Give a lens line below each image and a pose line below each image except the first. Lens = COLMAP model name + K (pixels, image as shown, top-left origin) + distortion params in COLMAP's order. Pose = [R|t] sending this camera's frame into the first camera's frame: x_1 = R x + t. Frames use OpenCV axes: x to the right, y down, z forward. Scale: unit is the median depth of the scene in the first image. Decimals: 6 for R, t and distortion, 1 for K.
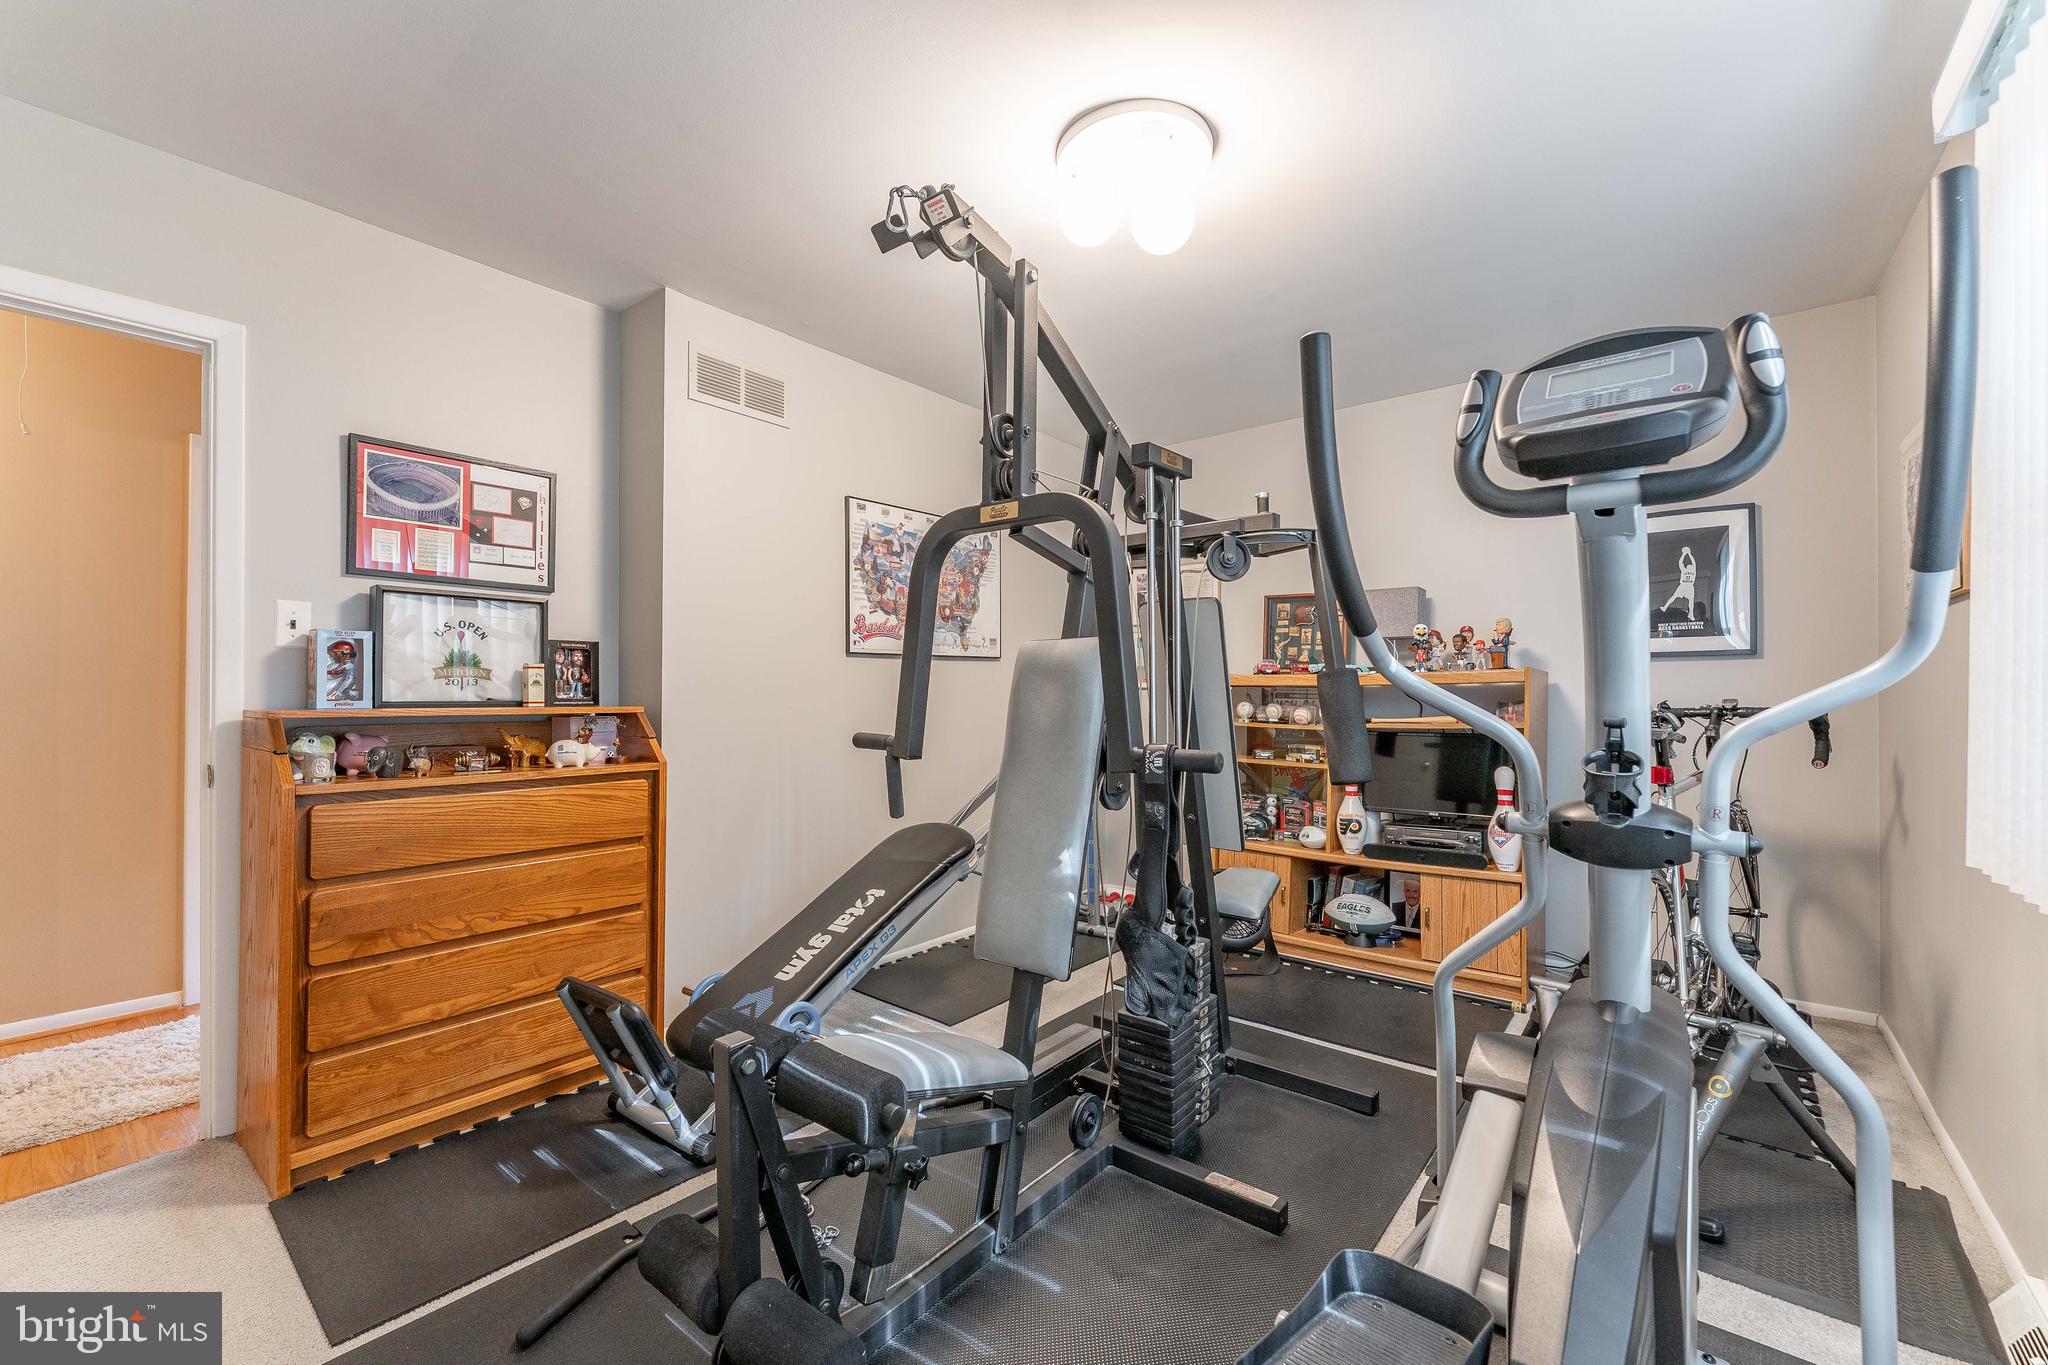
lens RADIAL K [[827.3, 0, 1020.6], [0, 827.3, 678.0], [0, 0, 1]] dist [-0.002280, 0.000063]
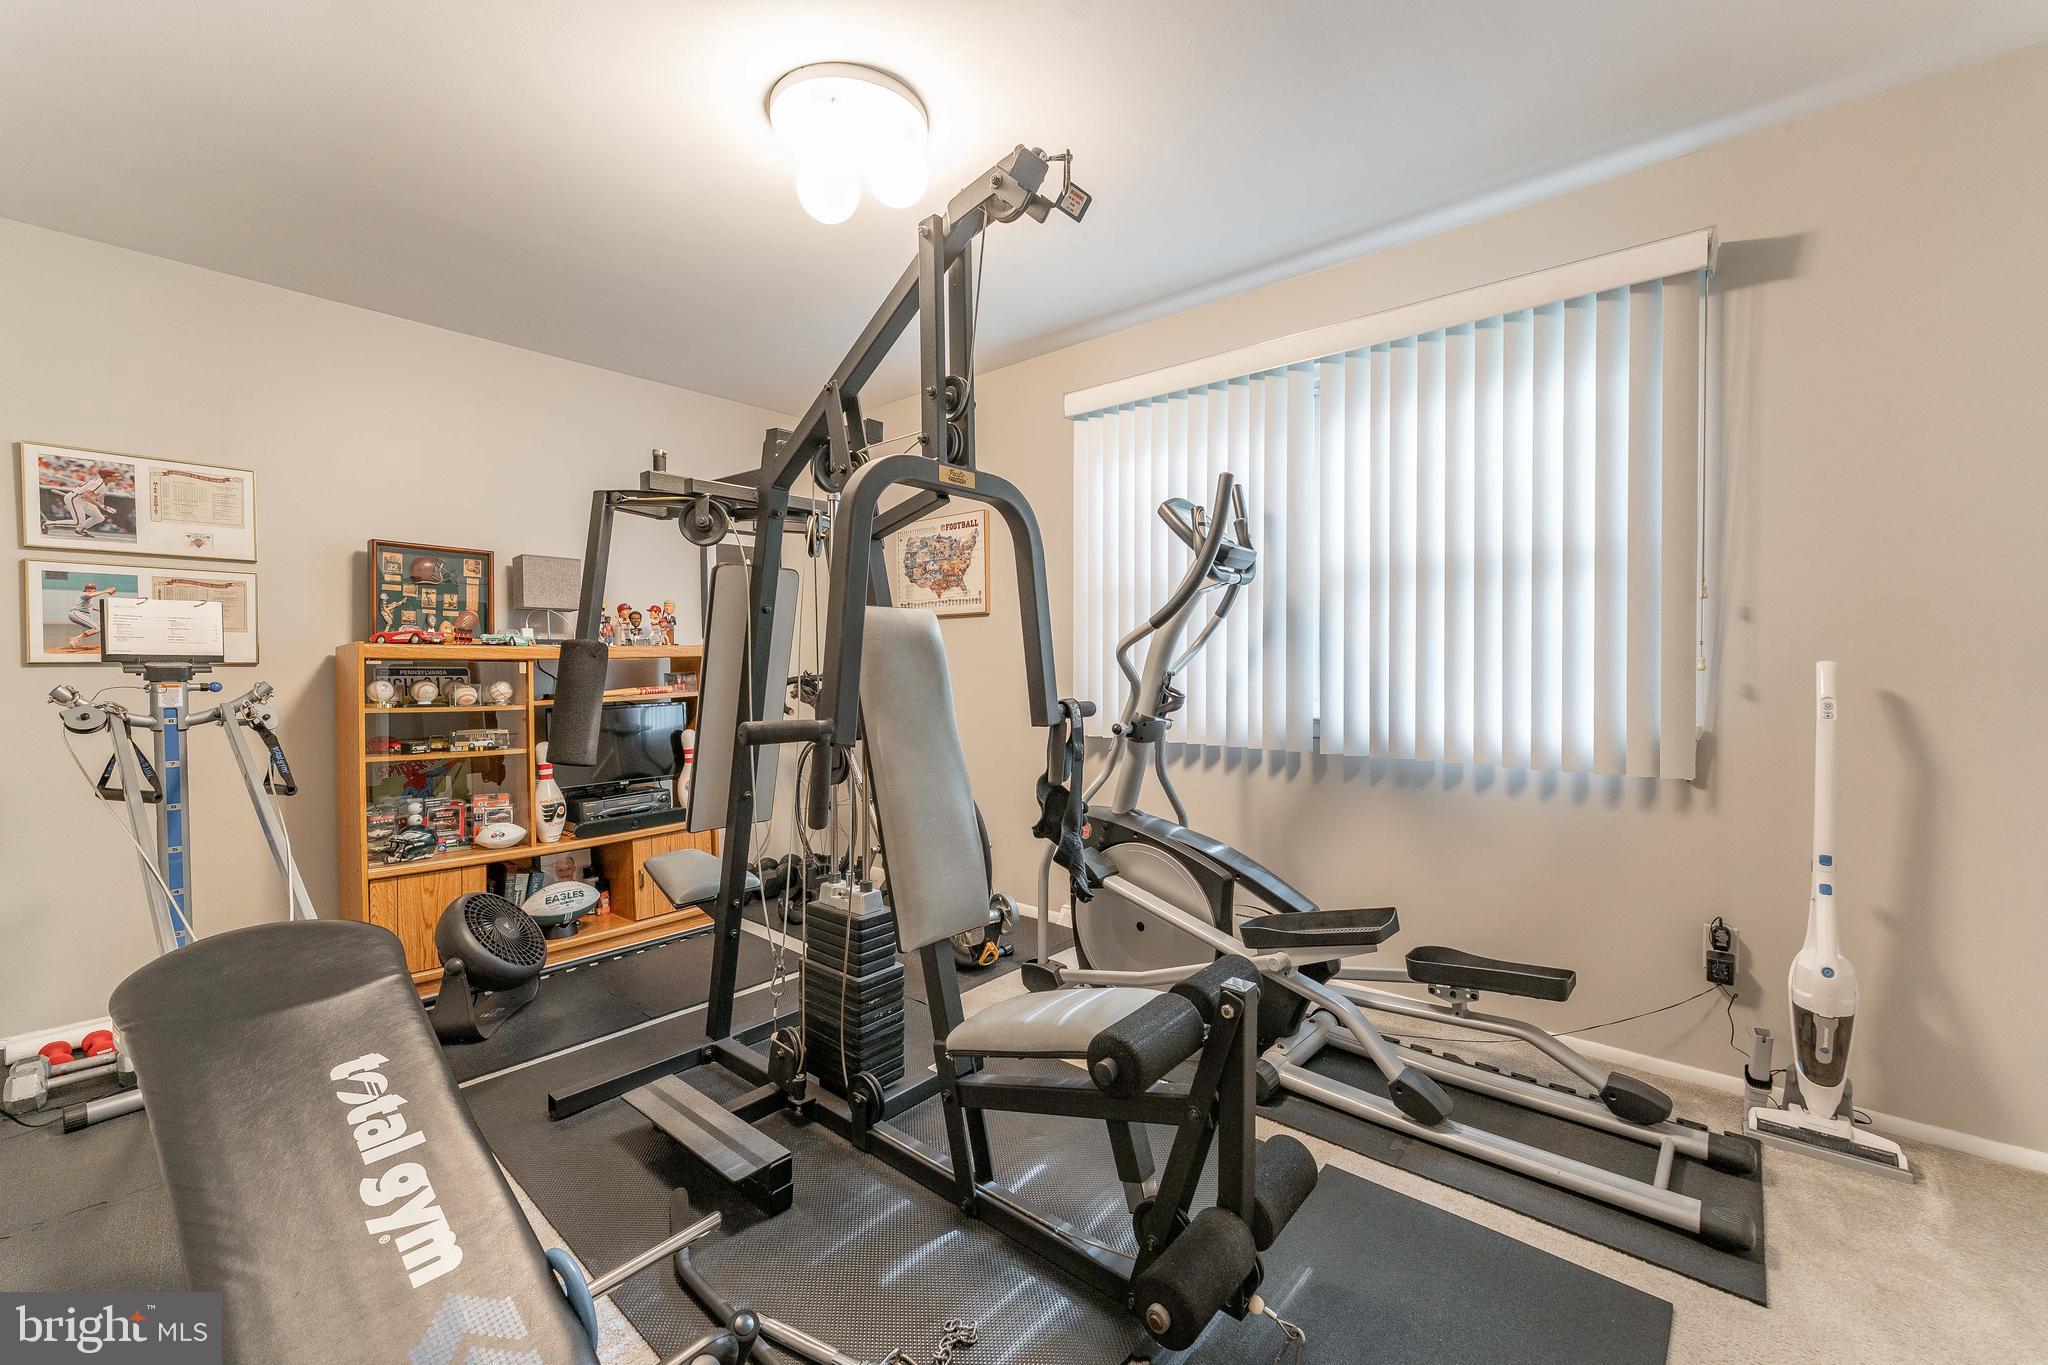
lens RADIAL K [[827.3, 0, 1021.2], [0, 827.3, 678.8], [0, 0, 1]] dist [-0.002280, 0.000063]
pose [[0.021005, -0.011956, 0.999708, -0.510007], [-0.003880, 0.999920, 0.012040, 0.018023], [-0.999772, -0.004132, 0.020957, 0.462212]]
